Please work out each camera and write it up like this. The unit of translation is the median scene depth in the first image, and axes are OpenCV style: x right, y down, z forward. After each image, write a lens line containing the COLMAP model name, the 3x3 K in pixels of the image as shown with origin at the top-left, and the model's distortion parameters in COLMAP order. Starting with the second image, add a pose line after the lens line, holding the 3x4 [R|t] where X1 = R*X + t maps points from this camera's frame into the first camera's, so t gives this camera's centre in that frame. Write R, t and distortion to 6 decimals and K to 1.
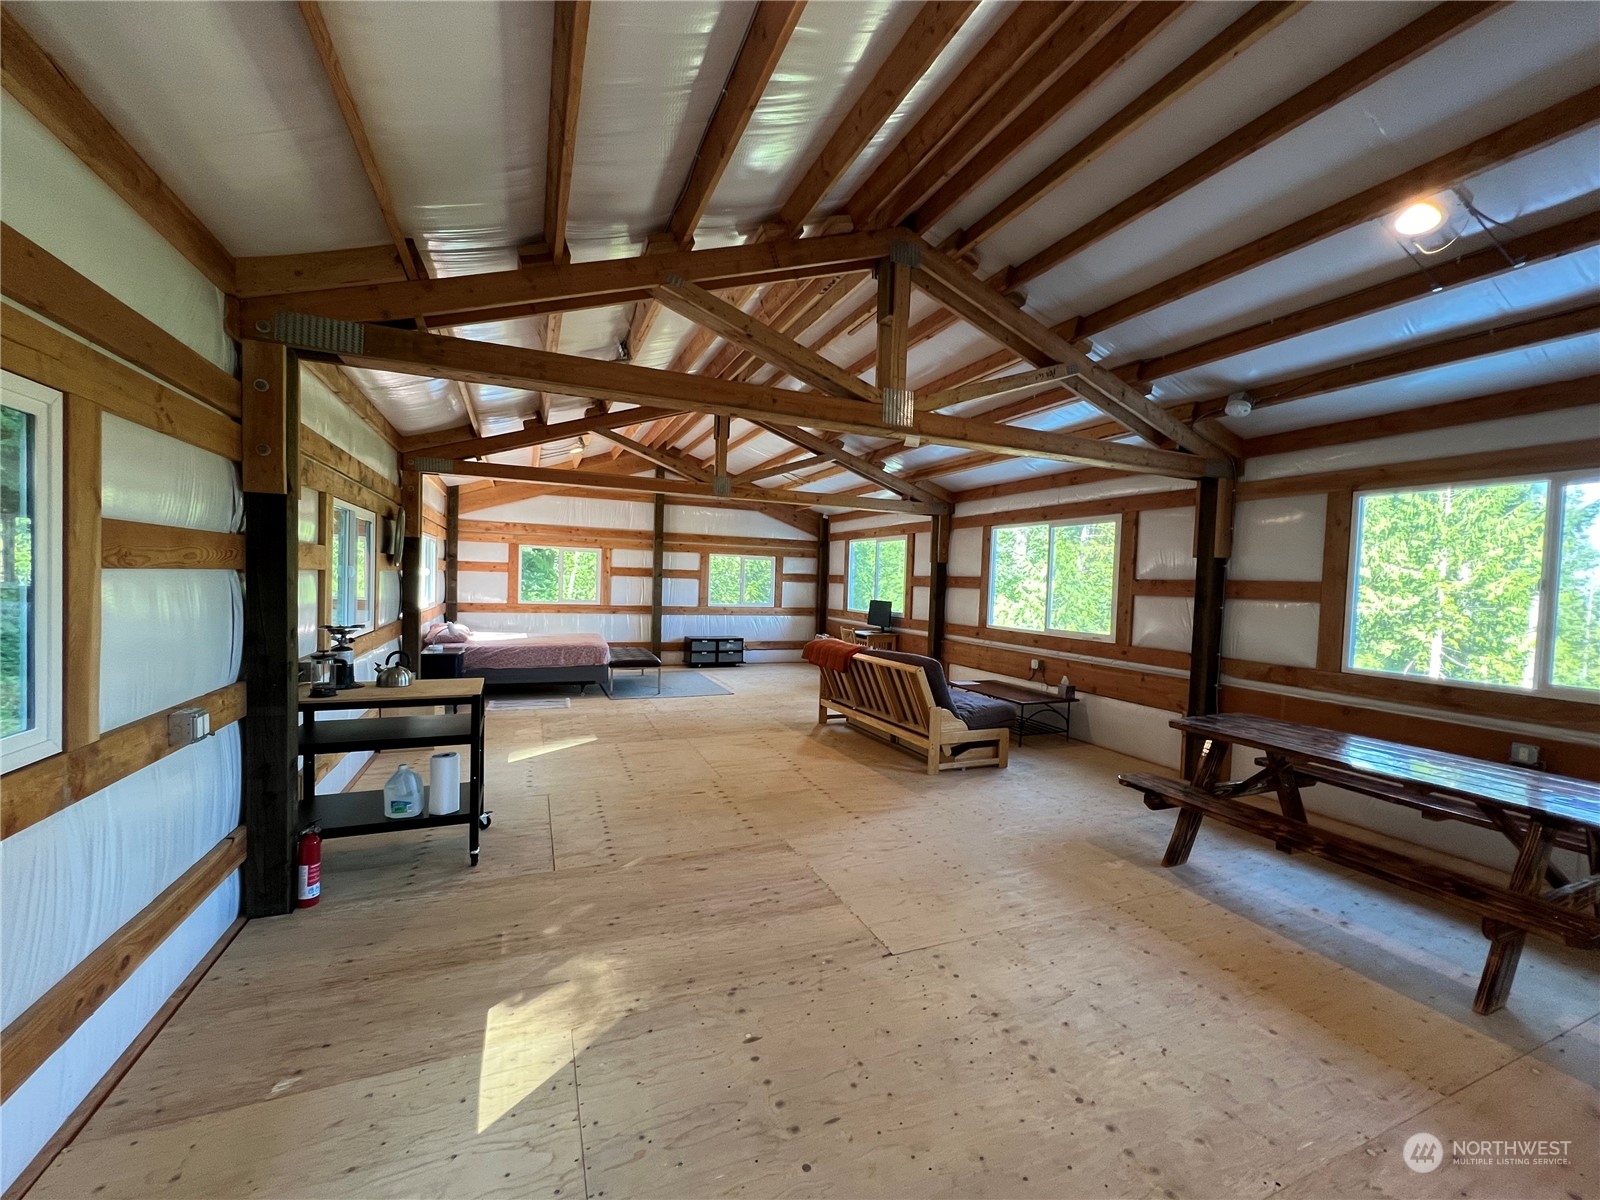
lens RADIAL K [[637.9, 0, 800.0], [0, 637.9, 600.0], [0, 0, 1]] dist [0.000089, 0.000001]
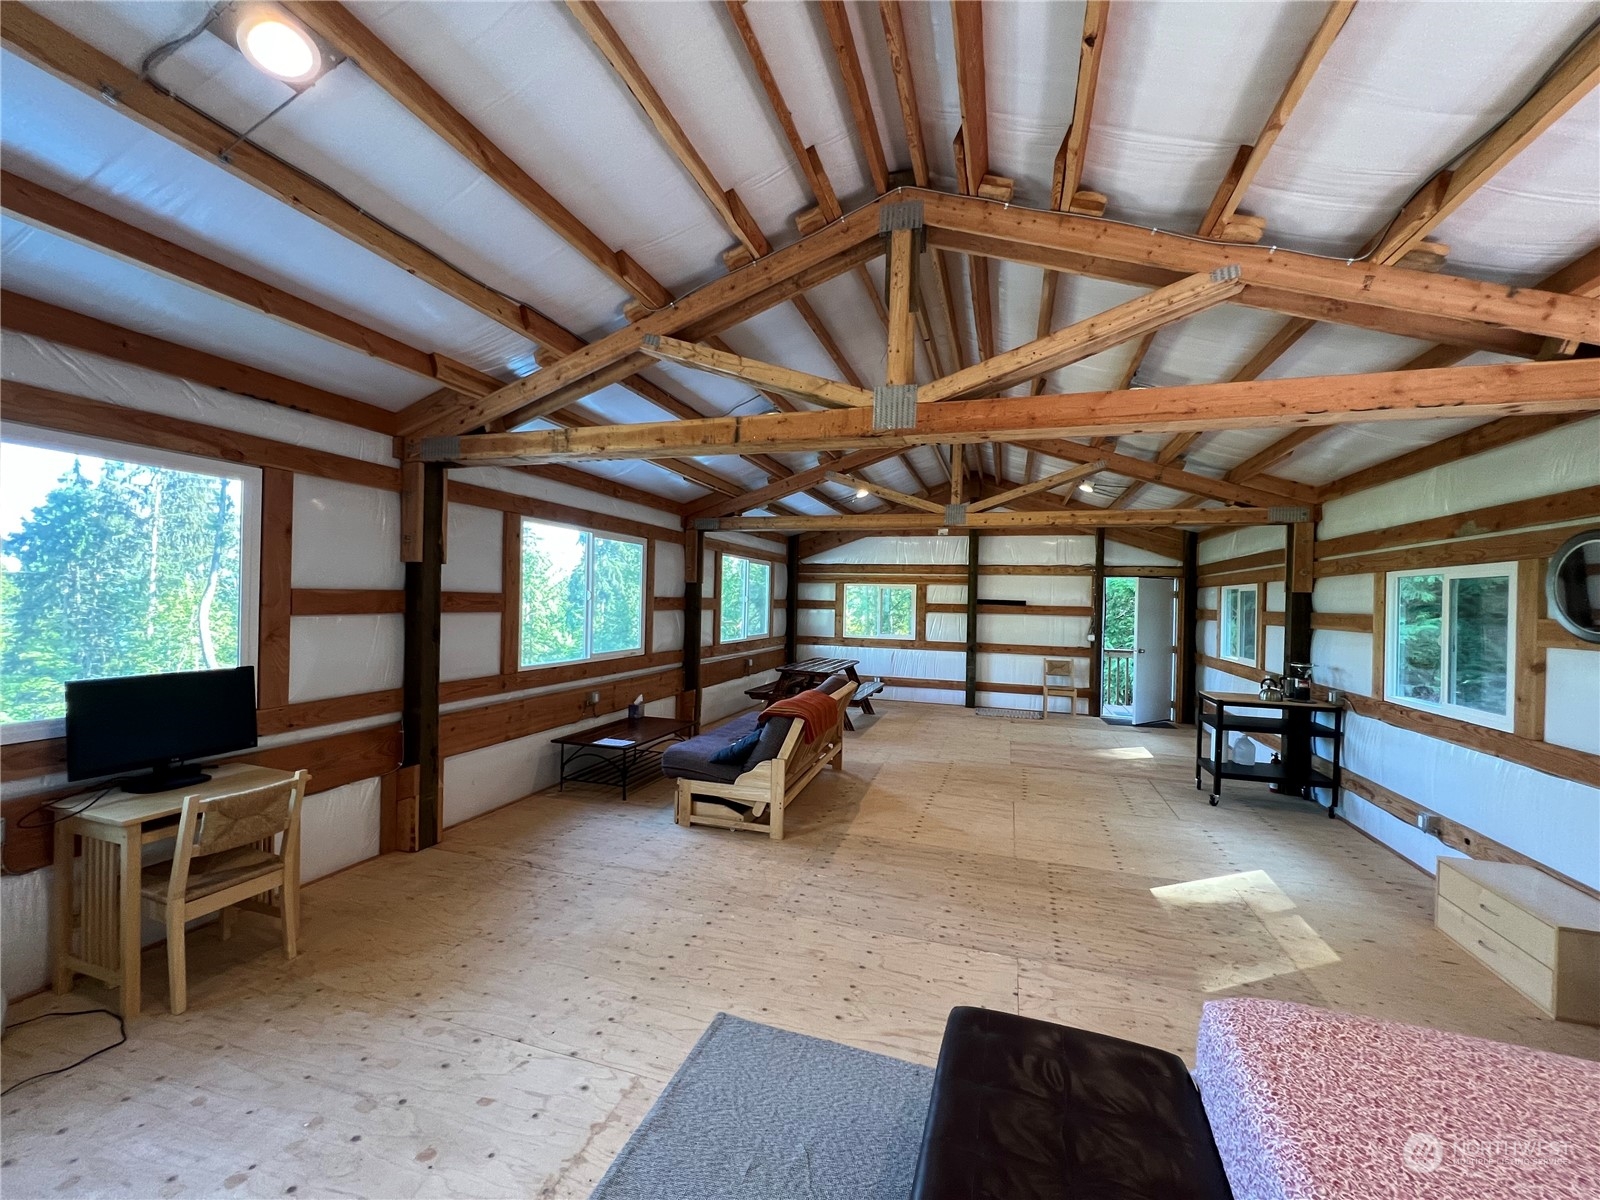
lens RADIAL K [[644.9, 0, 800.0], [0, 644.9, 600.0], [0, 0, 1]] dist [-0.000807, -0.000132]
pose [[-0.752462, -0.051727, 0.656601, -0.455140], [-0.029245, 0.998552, 0.045152, -0.087128], [-0.657986, 0.014773, -0.752886, 1.693761]]
